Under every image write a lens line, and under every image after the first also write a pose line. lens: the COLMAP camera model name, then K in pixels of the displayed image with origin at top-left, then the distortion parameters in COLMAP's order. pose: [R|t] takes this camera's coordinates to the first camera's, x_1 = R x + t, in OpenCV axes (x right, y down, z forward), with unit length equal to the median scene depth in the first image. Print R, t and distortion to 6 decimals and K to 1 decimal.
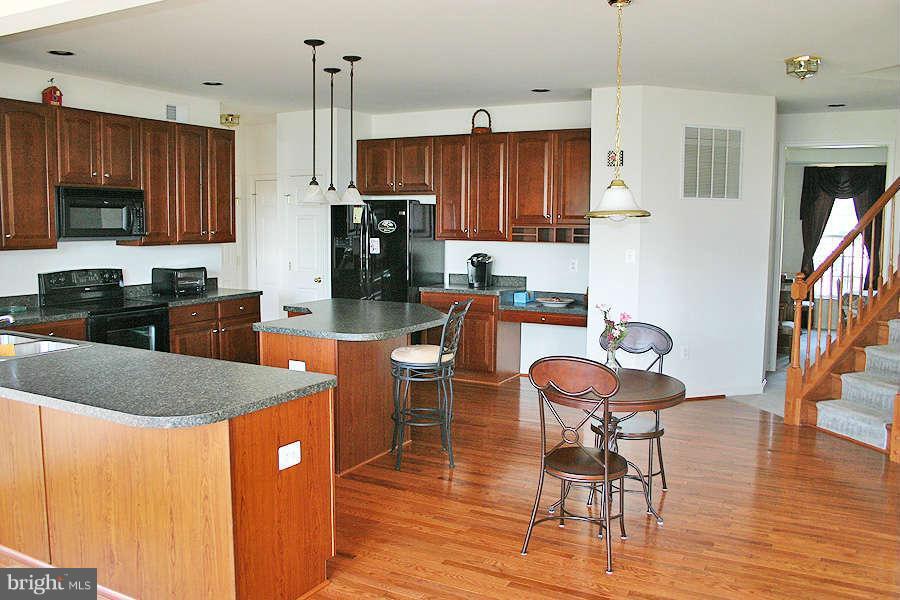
lens RADIAL K [[755.5, 0, 450.0], [0, 755.5, 300.0], [0, 0, 1]] dist [-0.138665, 0.124601]
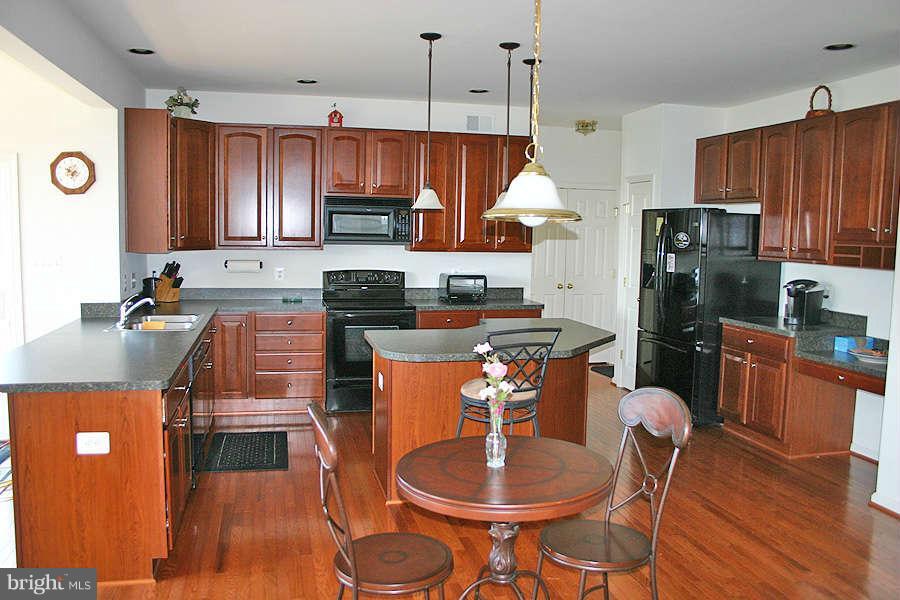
lens RADIAL K [[755.5, 0, 450.0], [0, 755.5, 300.0], [0, 0, 1]] dist [-0.138665, 0.124601]
pose [[0.673362, 0.076630, -0.735331, 0.356973], [-0.091562, 0.995600, 0.019908, -0.025427], [0.733621, 0.053923, 0.677416, 0.262855]]
